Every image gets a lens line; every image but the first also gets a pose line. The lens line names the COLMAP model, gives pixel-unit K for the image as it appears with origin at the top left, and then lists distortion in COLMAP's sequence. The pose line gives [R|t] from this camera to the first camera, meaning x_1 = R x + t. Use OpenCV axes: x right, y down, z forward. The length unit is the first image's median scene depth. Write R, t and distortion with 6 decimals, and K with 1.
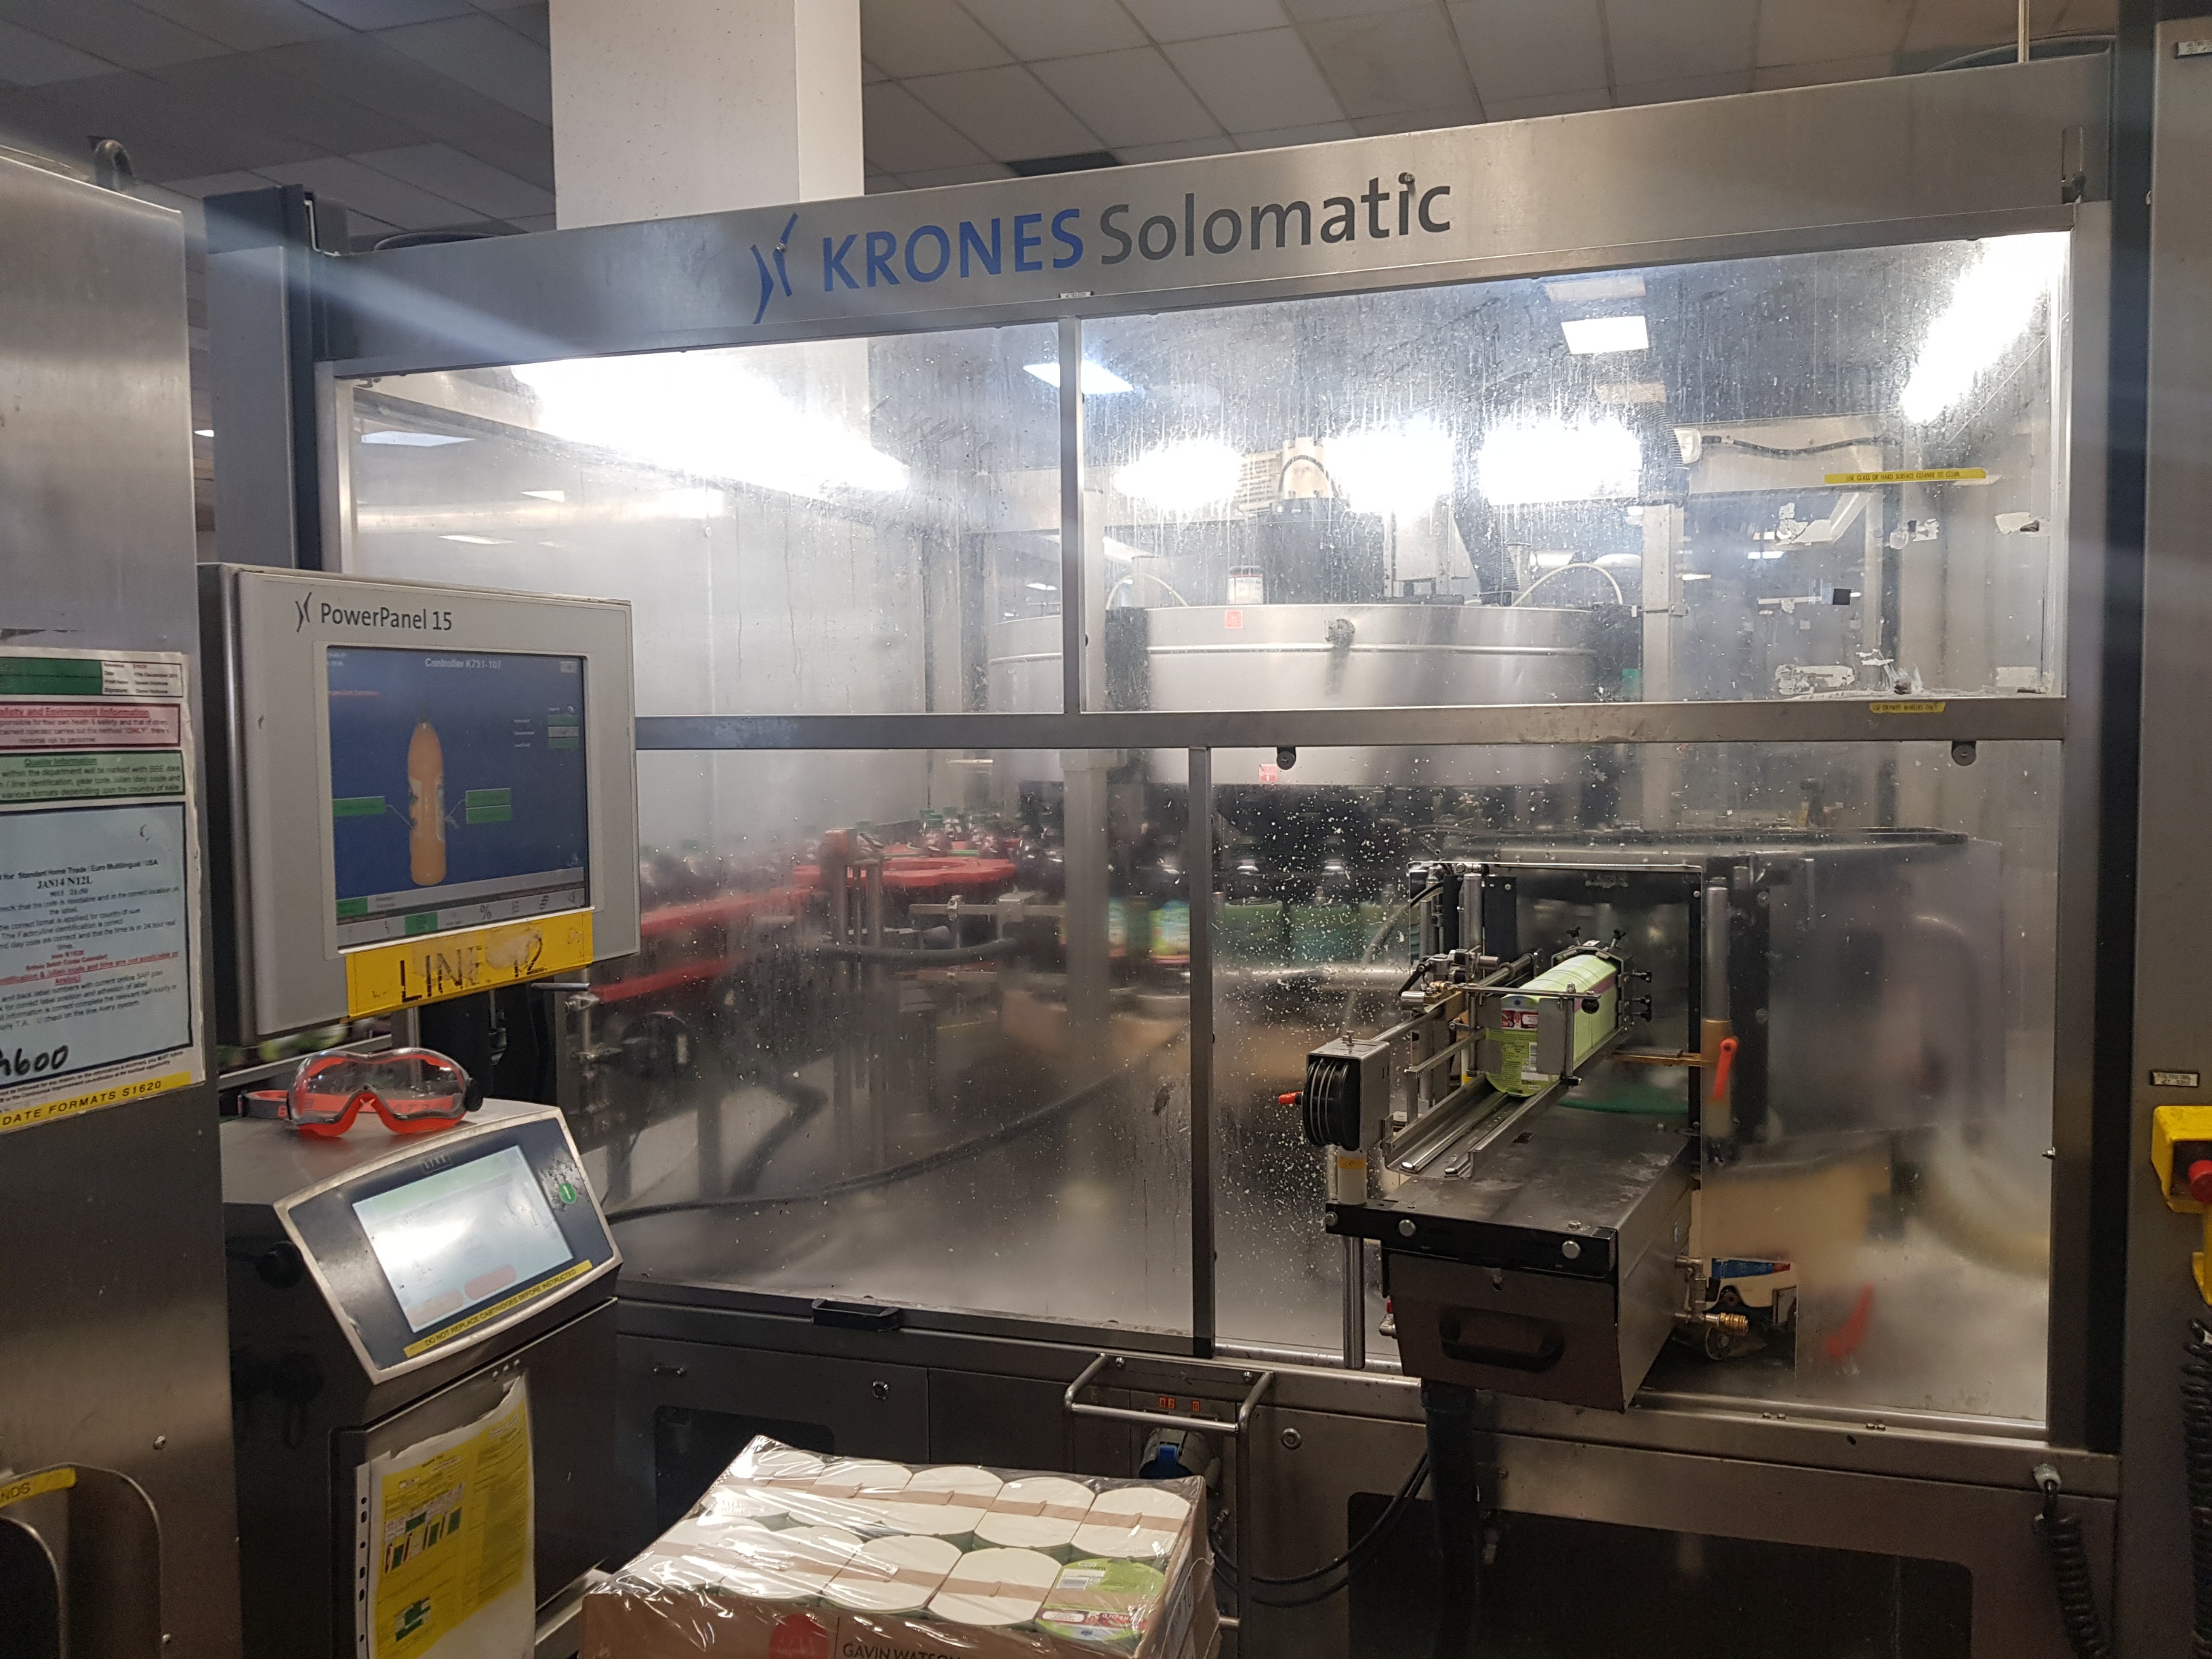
lens RADIAL K [[1719.1, 0, 1170.7], [0, 1719.1, 824.0], [0, 0, 1]] dist [0.078687, -0.117954]
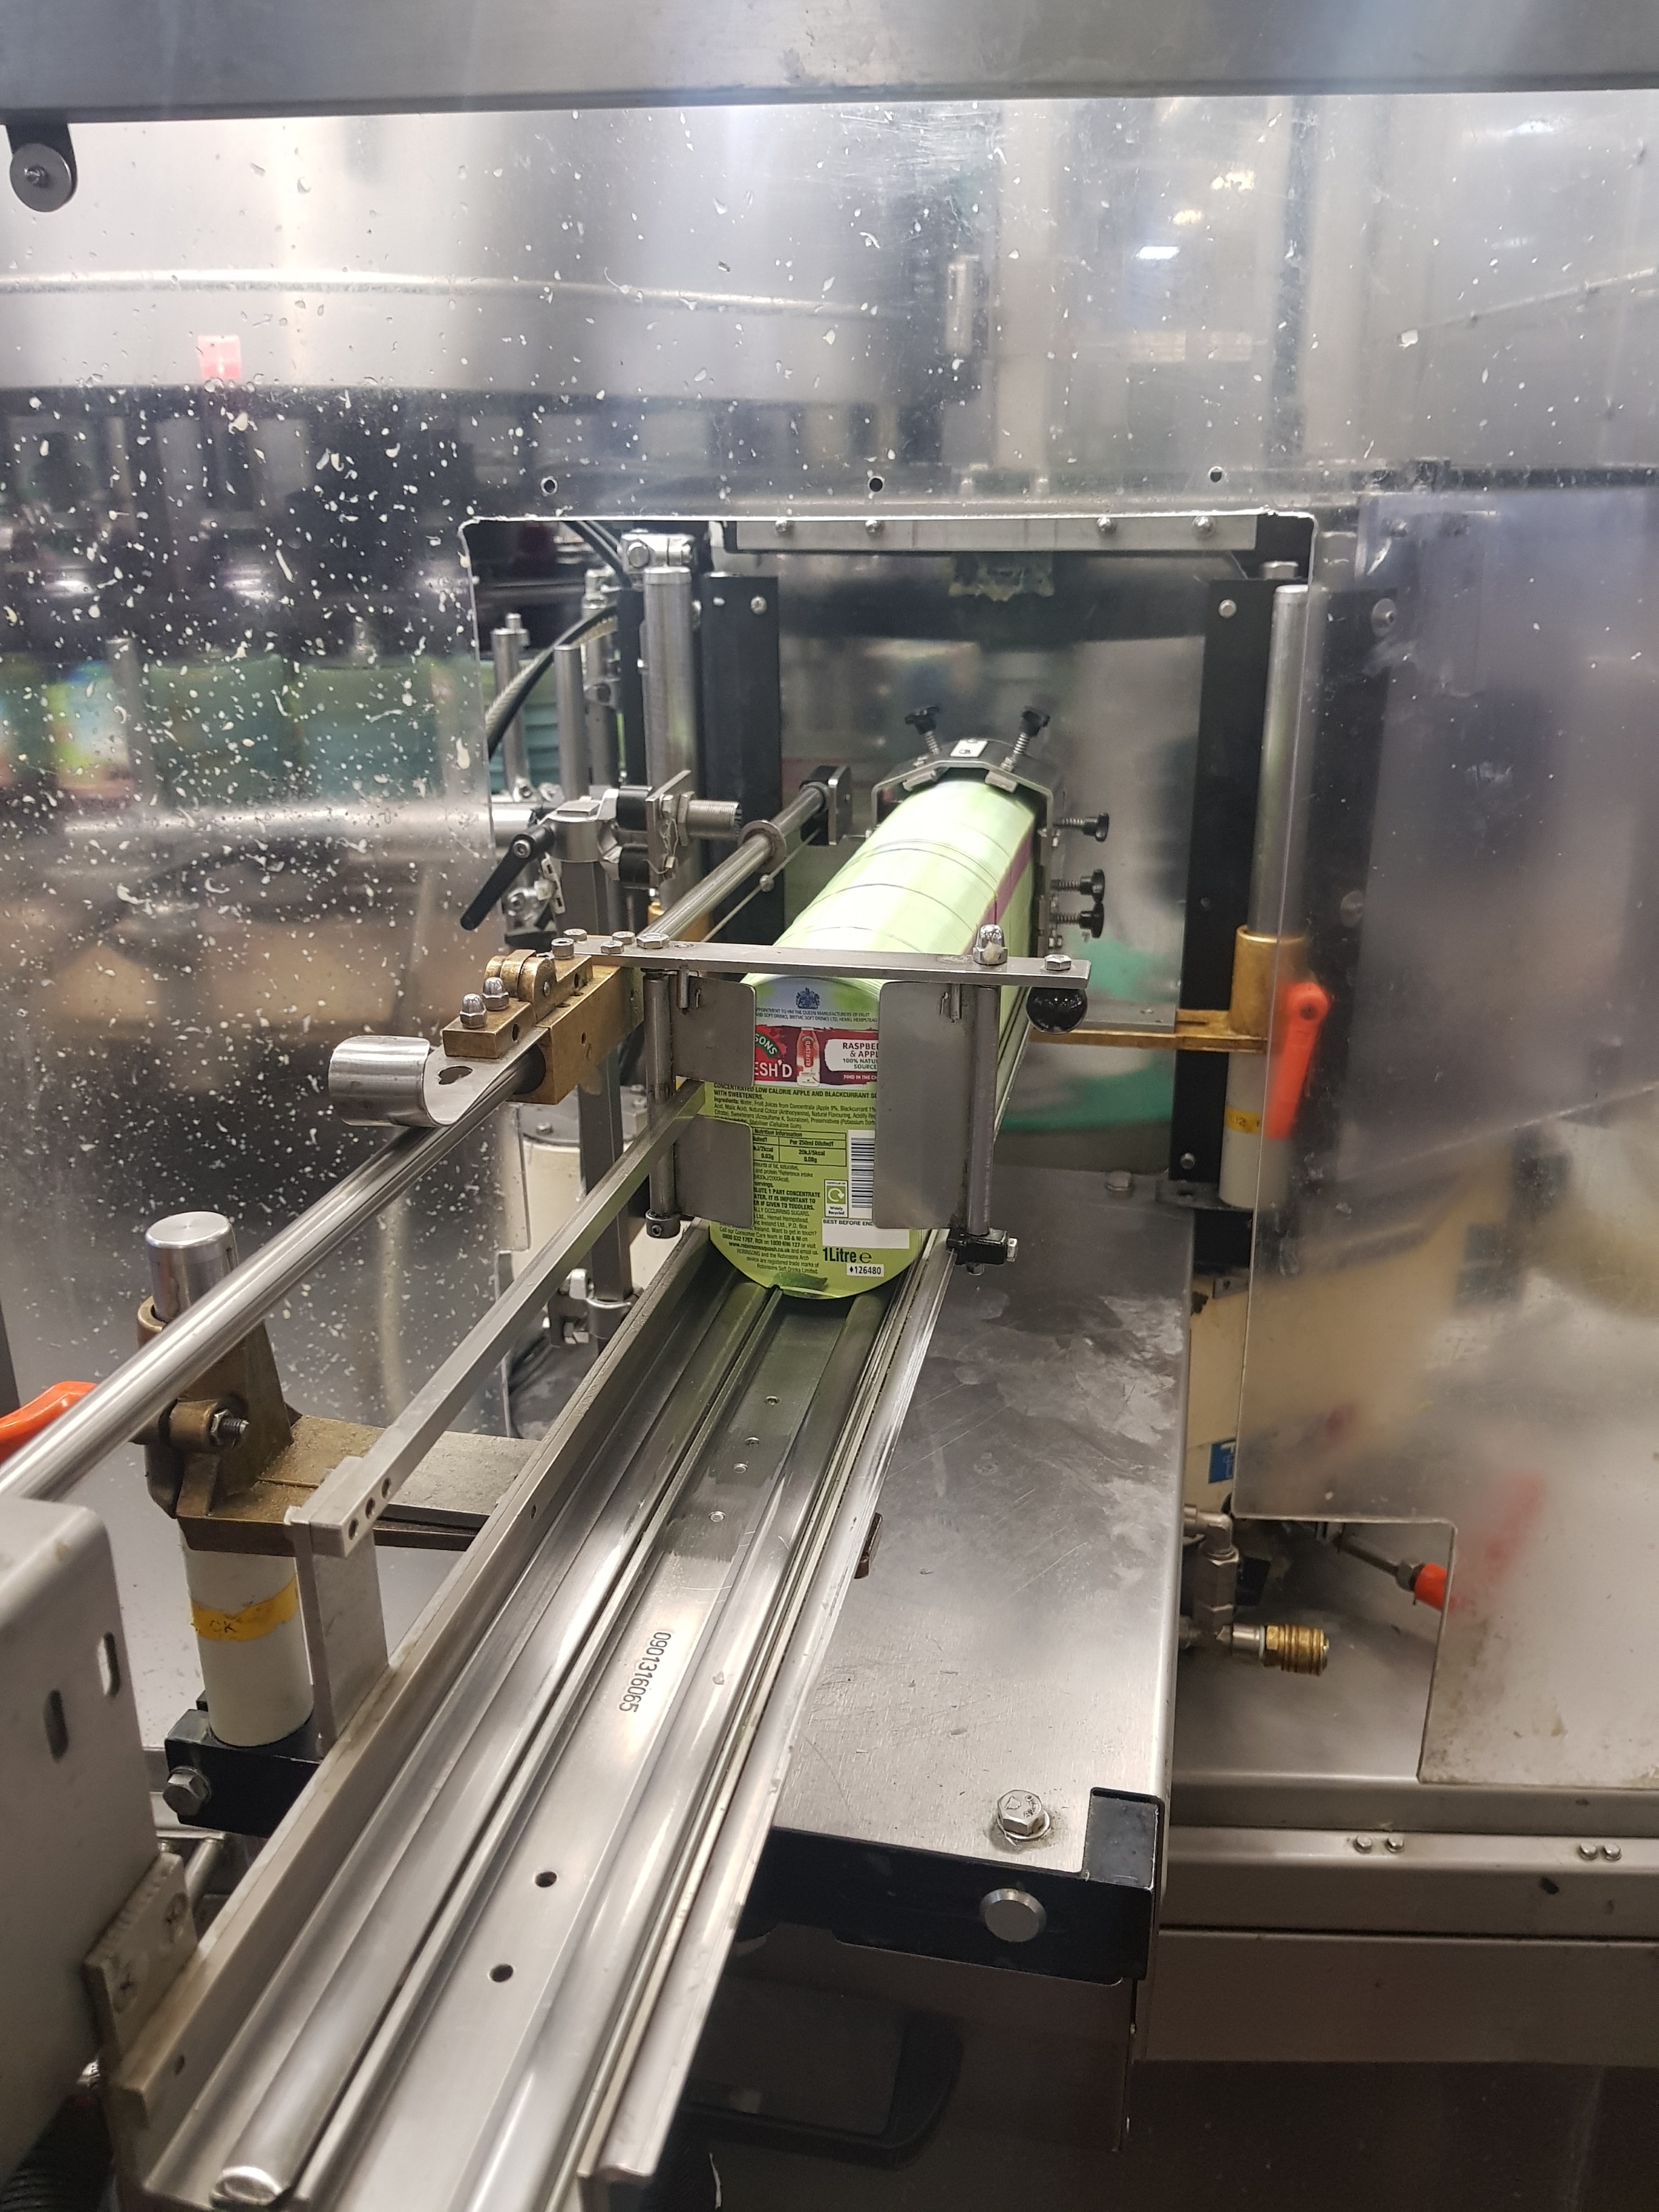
lens RADIAL K [[1719.1, 0, 813.5], [0, 1719.1, 1133.8], [0, 0, 1]] dist [0.078687, -0.117954]
pose [[0.973350, -0.082182, 0.214095, 0.119611], [0.012101, 0.950687, 0.309915, 0.030801], [-0.229006, -0.299065, 0.926346, 0.627543]]
